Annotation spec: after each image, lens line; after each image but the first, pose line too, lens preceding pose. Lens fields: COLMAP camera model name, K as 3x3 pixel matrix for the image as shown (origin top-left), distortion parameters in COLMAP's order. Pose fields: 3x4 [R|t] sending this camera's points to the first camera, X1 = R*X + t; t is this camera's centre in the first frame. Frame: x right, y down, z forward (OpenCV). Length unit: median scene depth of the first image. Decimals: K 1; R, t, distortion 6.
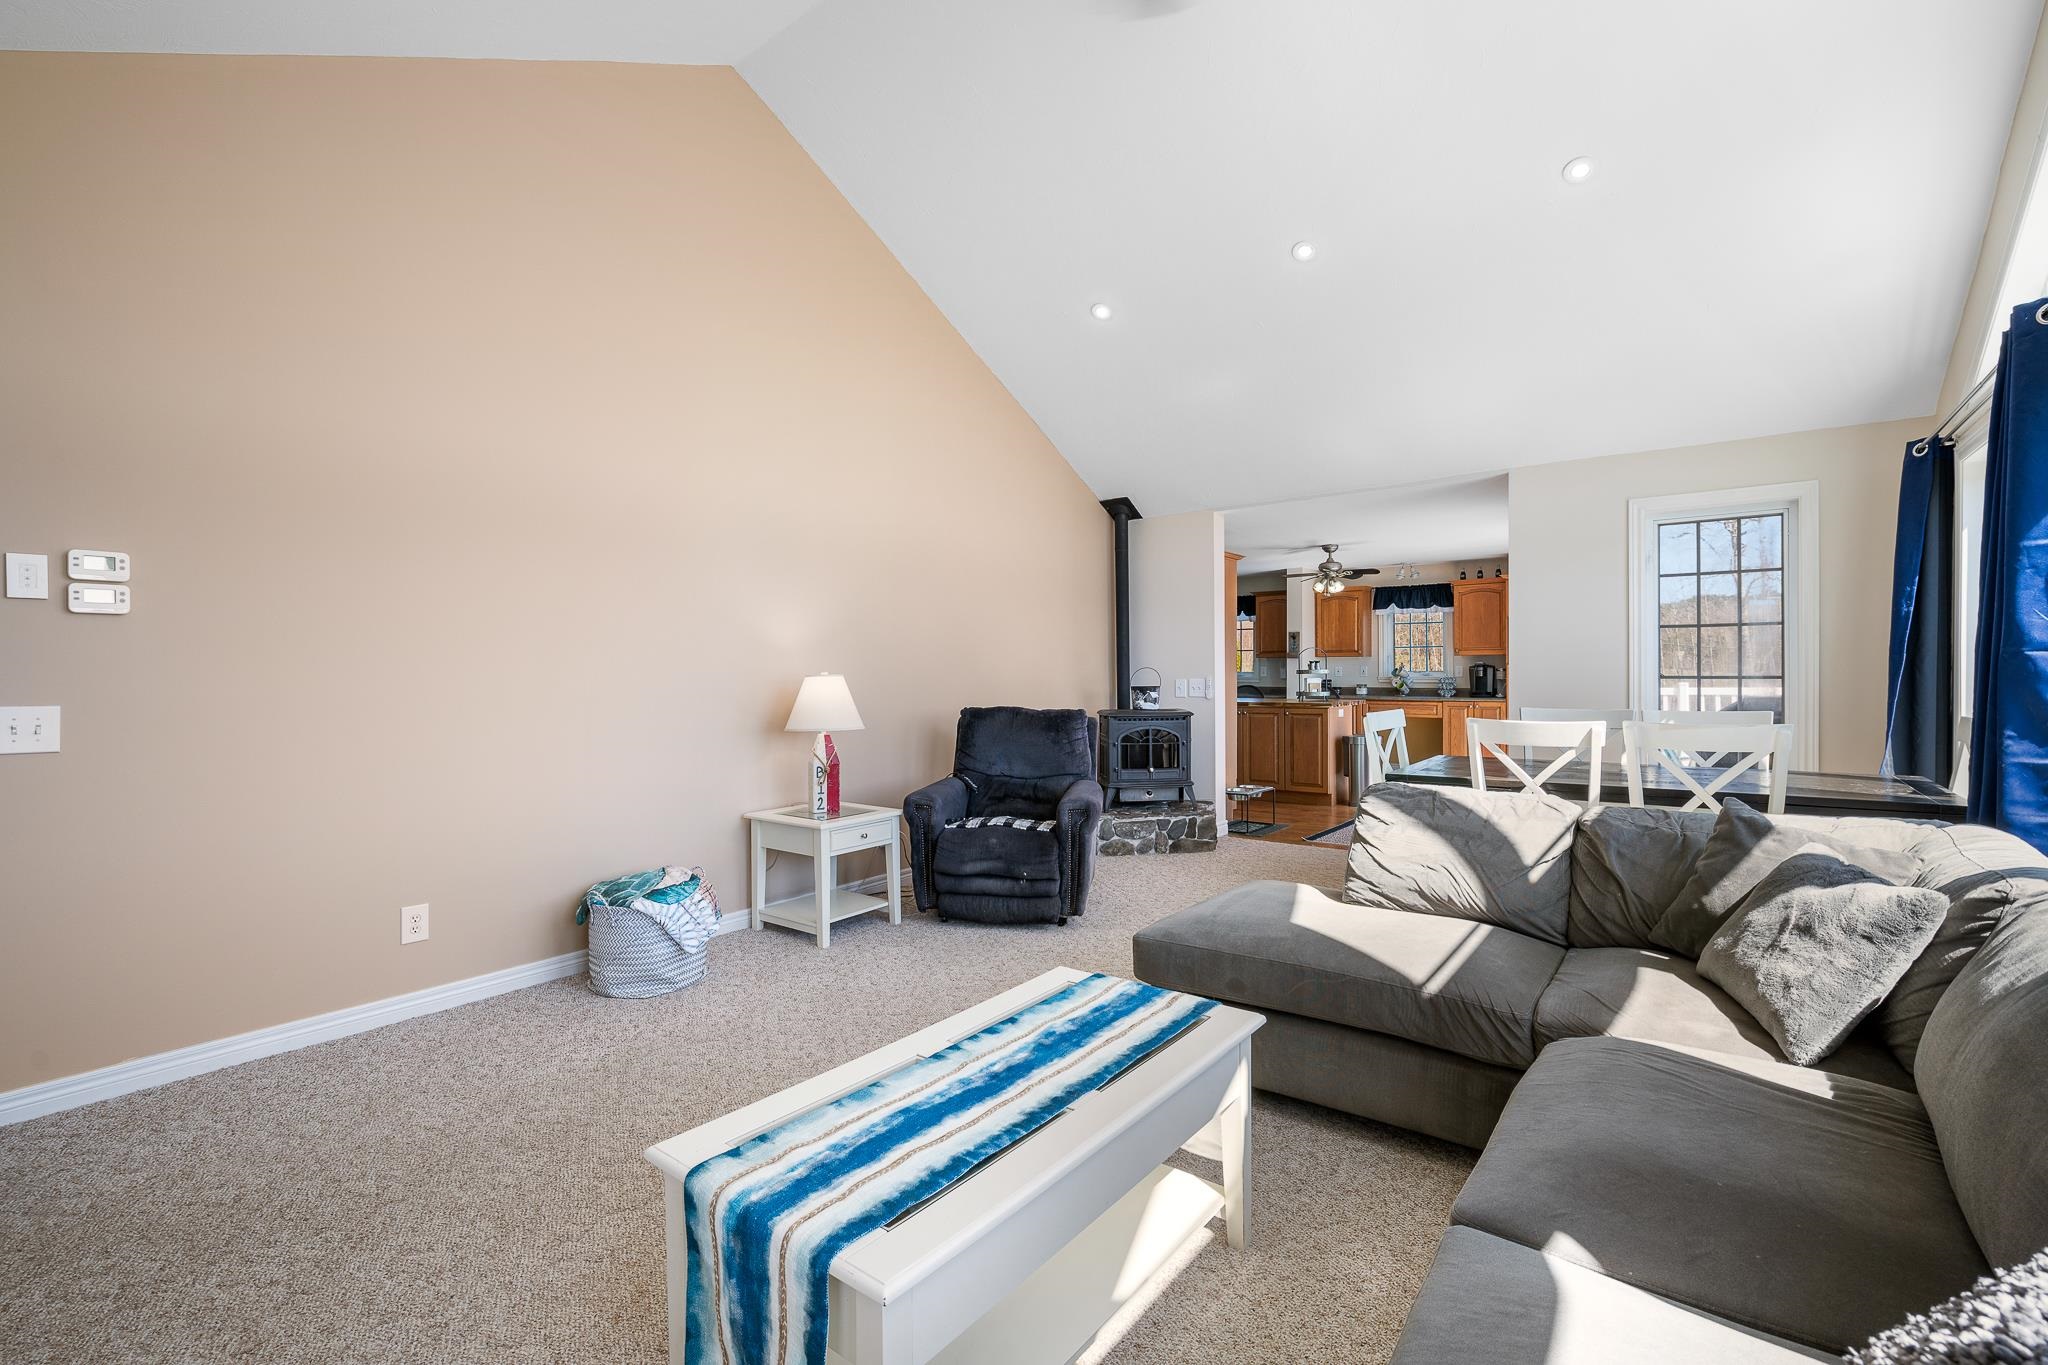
lens RADIAL K [[915.9, 0, 1017.2], [0, 915.9, 684.4], [0, 0, 1]] dist [-0.012010, 0.000386]
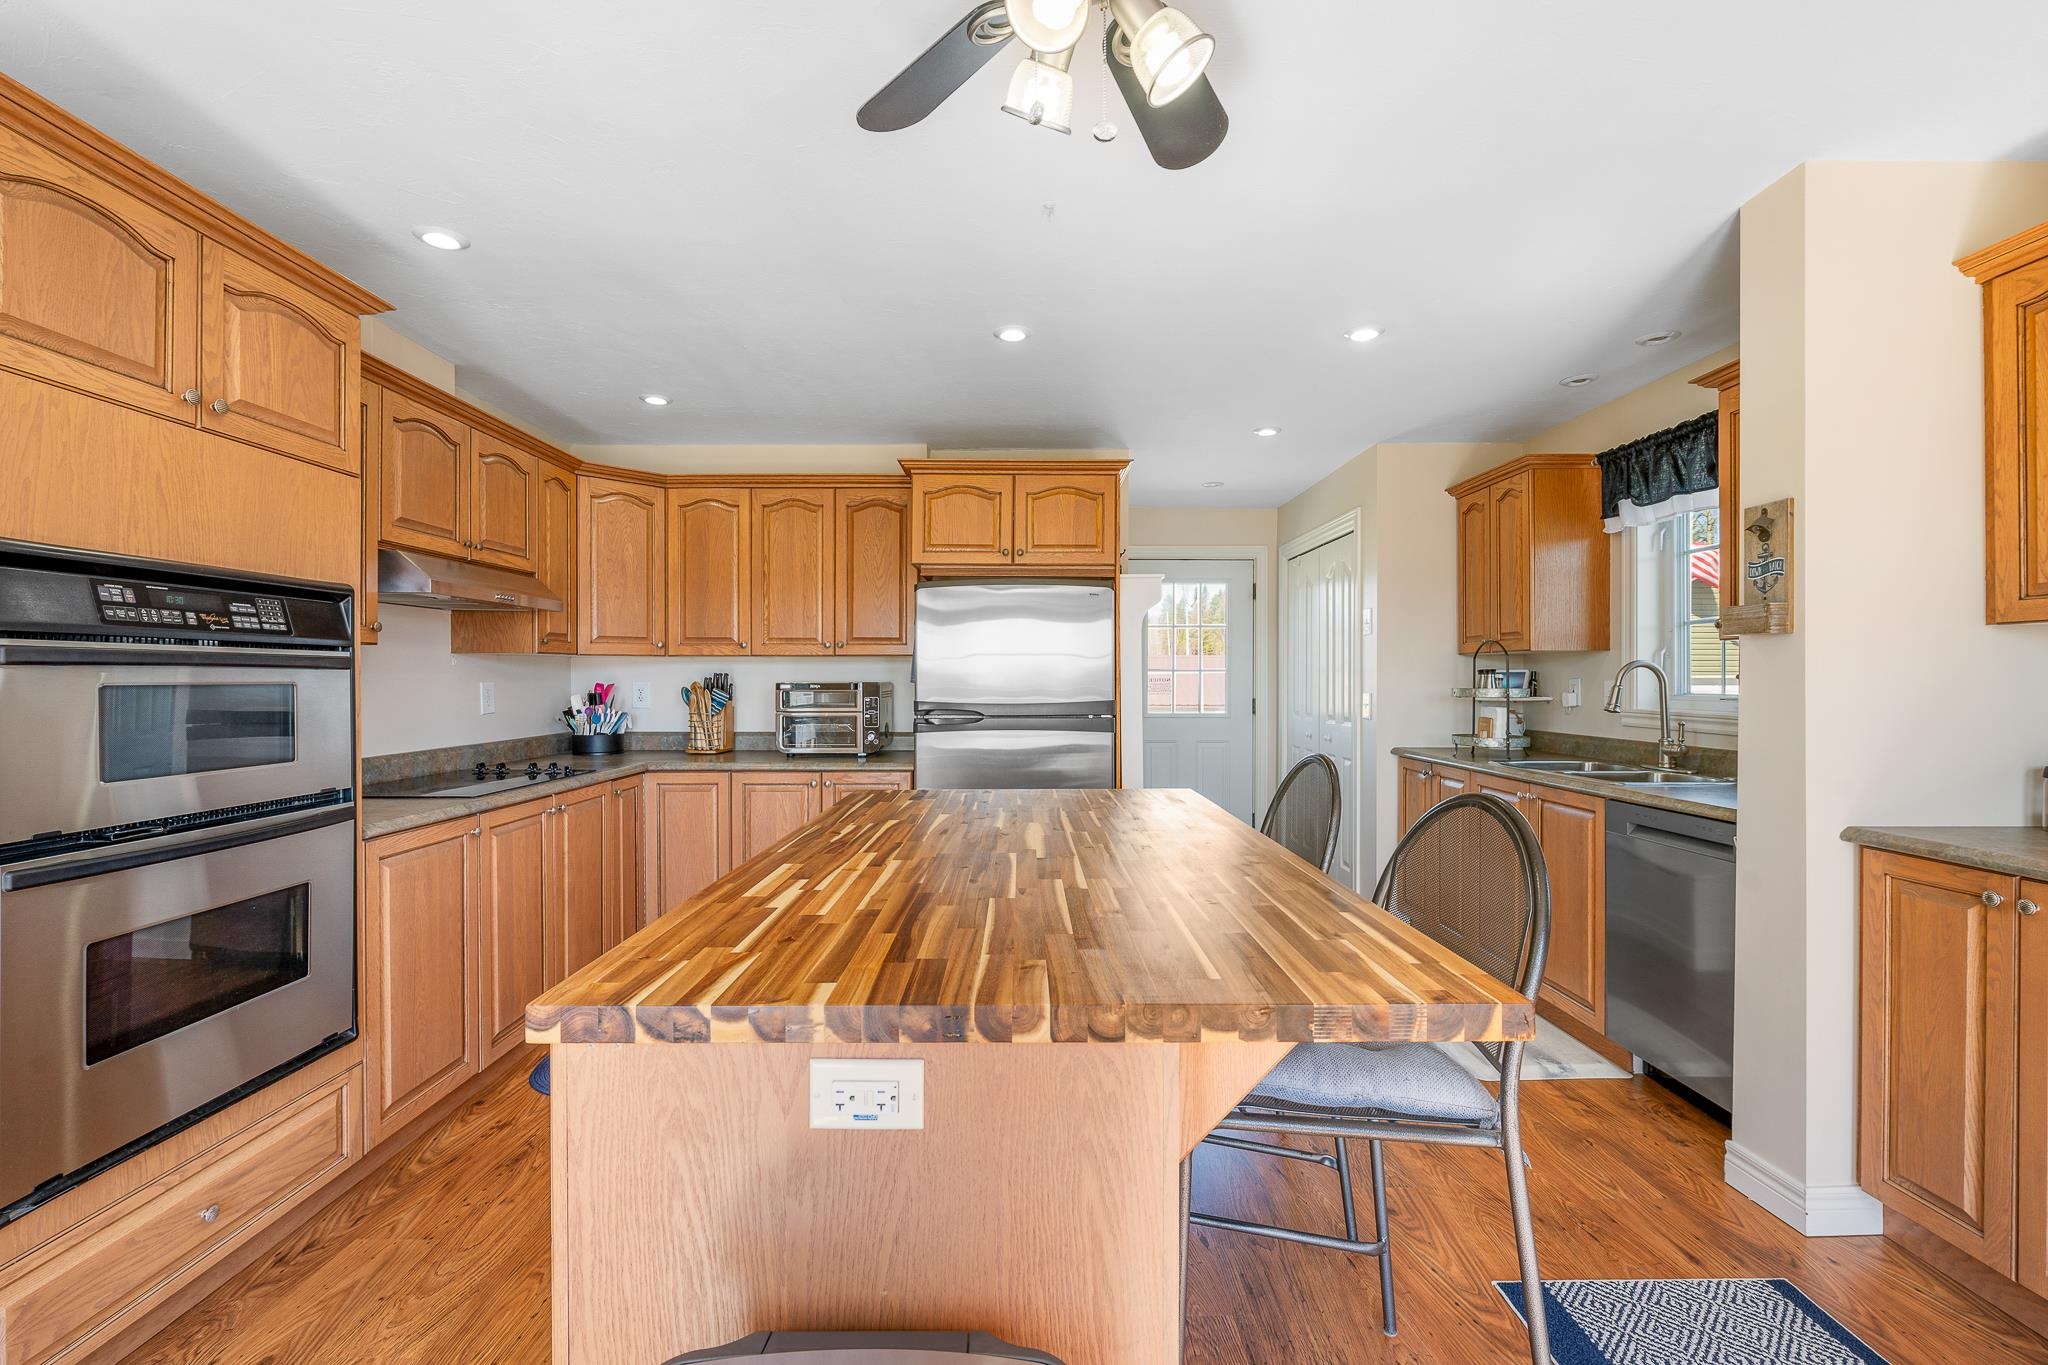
lens RADIAL K [[886.7, 0, 1020.5], [0, 886.7, 683.6], [0, 0, 1]] dist [-0.010572, -0.000185]
pose [[0.606922, 0.005899, -0.794740, 0.579042], [-0.016967, 0.999841, -0.005536, -0.022724], [0.794580, 0.016844, 0.606925, 1.222943]]
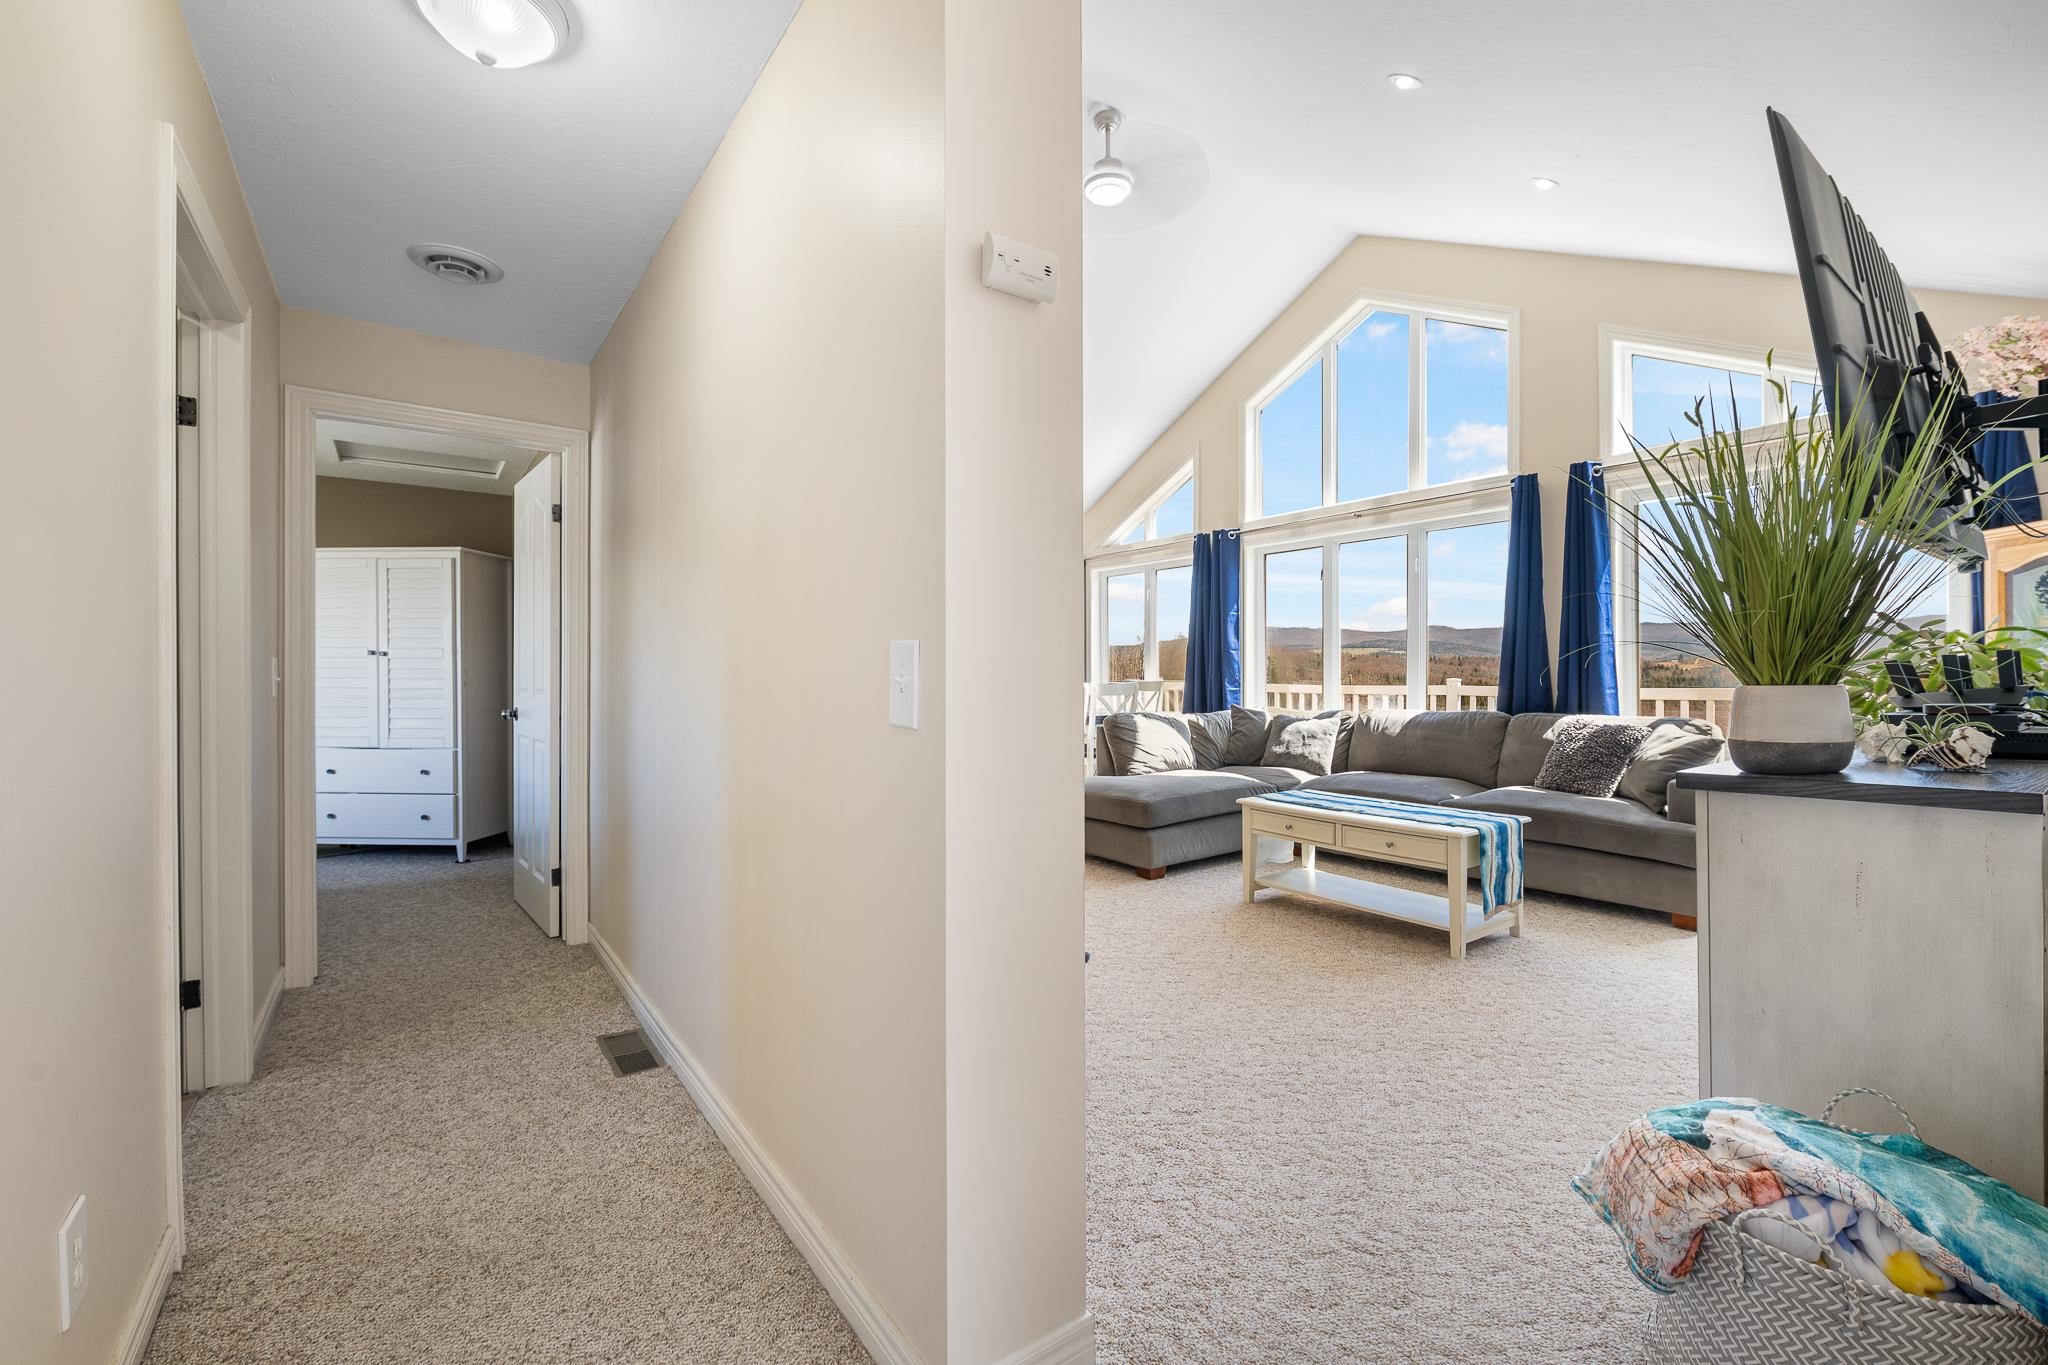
lens RADIAL K [[886.7, 0, 1005.1], [0, 886.7, 674.8], [0, 0, 1]] dist [-0.010572, -0.000185]
pose [[0.280805, 0.000419, 0.959765, -0.698237], [0.019409, 0.999793, -0.006115, 0.017273], [-0.959569, 0.020345, 0.280739, 0.347557]]
